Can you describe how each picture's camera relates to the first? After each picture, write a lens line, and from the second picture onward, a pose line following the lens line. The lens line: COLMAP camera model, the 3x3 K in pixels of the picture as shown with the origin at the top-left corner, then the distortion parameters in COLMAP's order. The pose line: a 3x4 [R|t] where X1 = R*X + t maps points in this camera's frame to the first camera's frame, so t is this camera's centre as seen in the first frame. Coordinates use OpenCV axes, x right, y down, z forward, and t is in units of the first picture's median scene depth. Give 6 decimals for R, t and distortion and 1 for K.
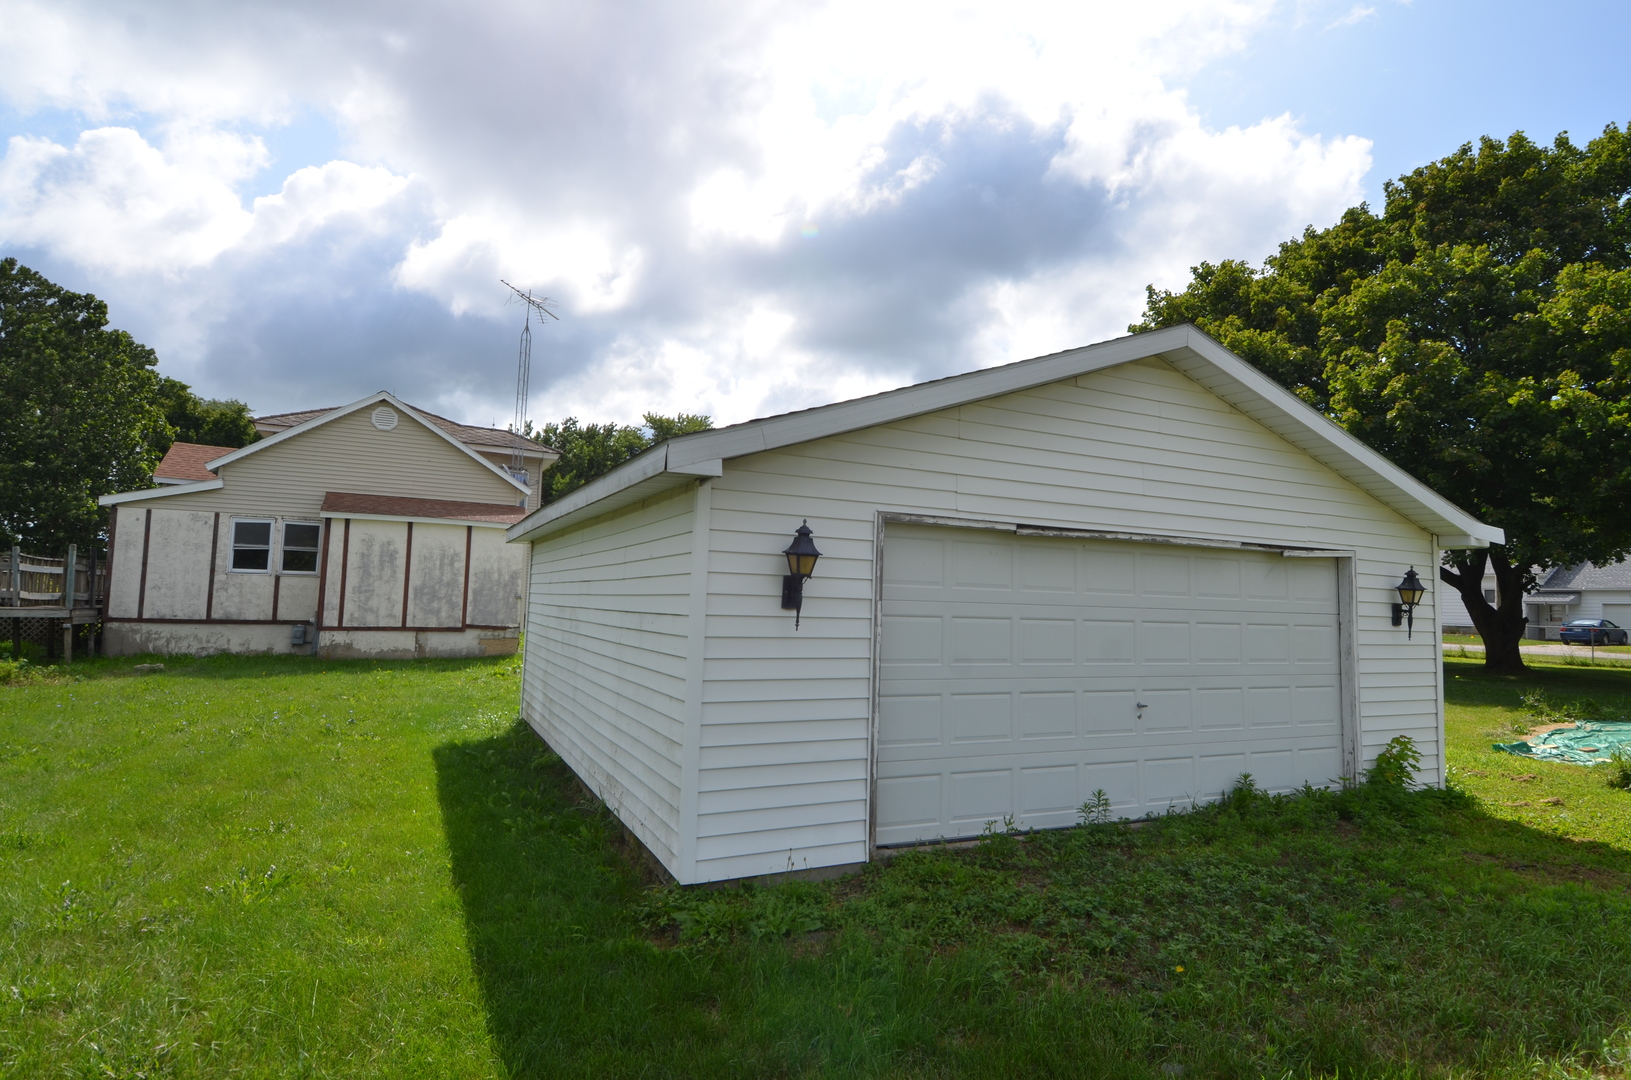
lens RADIAL K [[870.5, 0, 933.8], [0, 870.5, 546.8], [0, 0, 1]] dist [-0.006095, -0.006999]
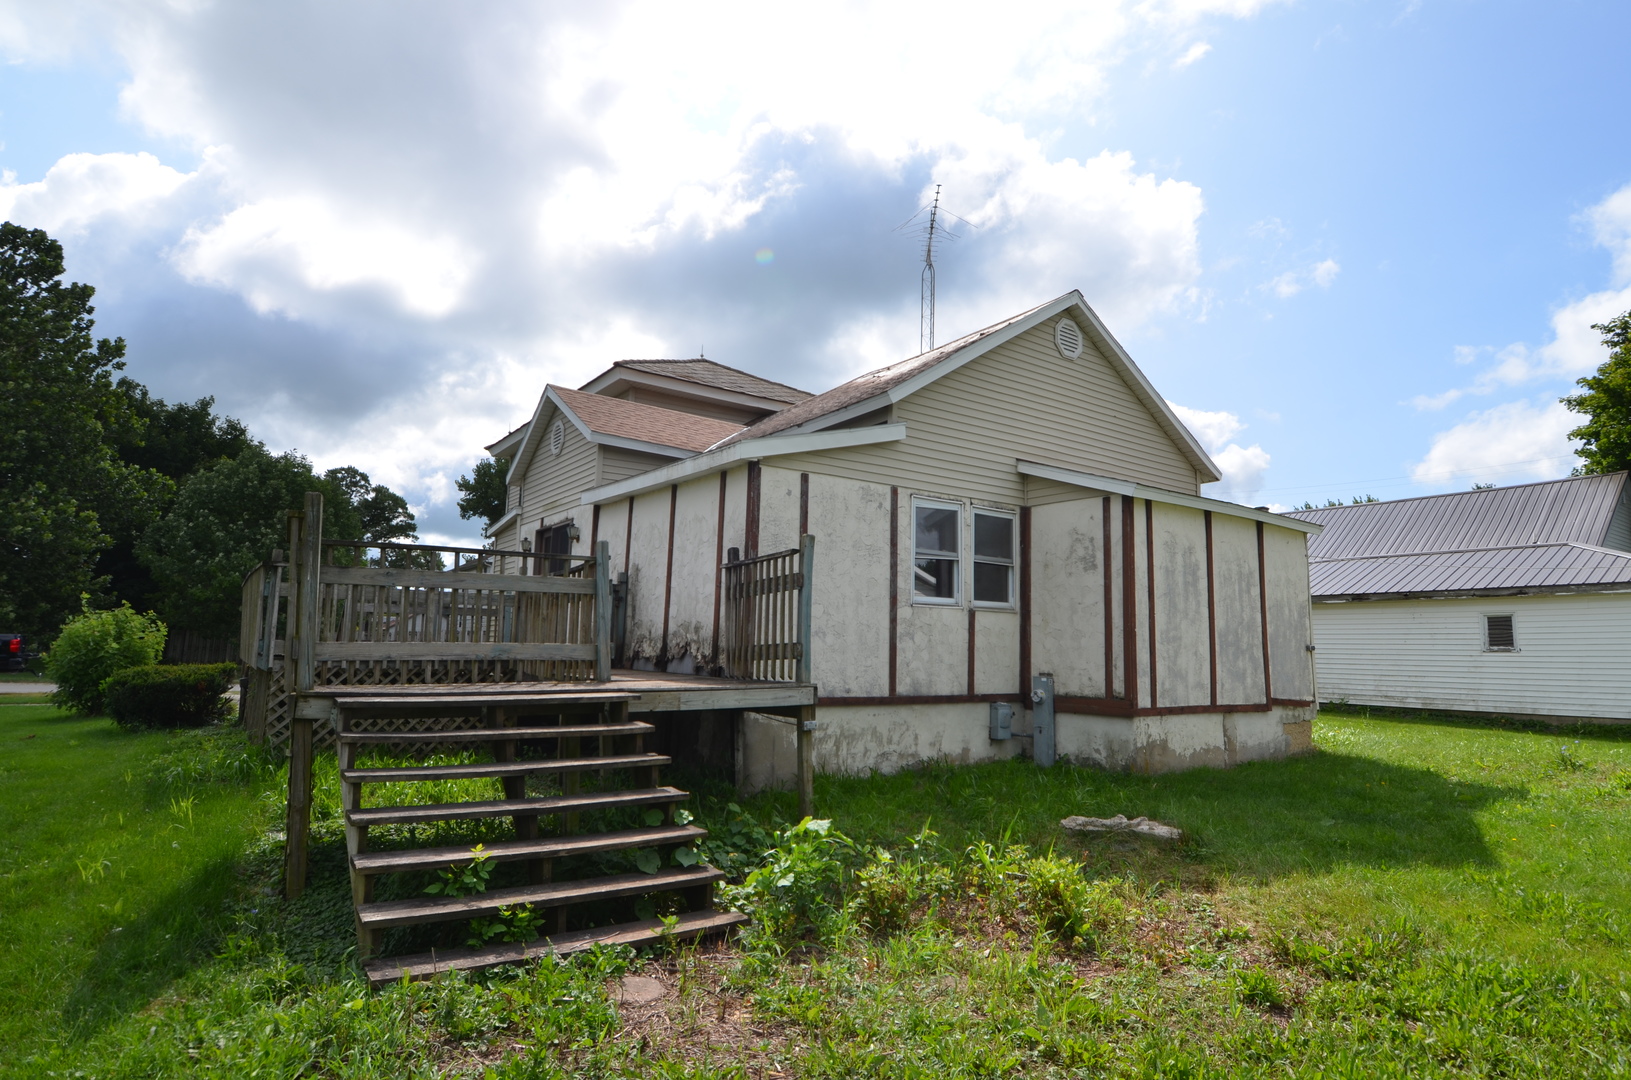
lens RADIAL K [[870.5, 0, 809.8], [0, 870.5, 538.1], [0, 0, 1]] dist [-0.006095, -0.006999]
pose [[0.988717, 0.018520, 0.148645, -0.939566], [-0.010580, 0.998483, -0.054033, 0.019406], [-0.149420, 0.051851, 0.987413, 0.489112]]
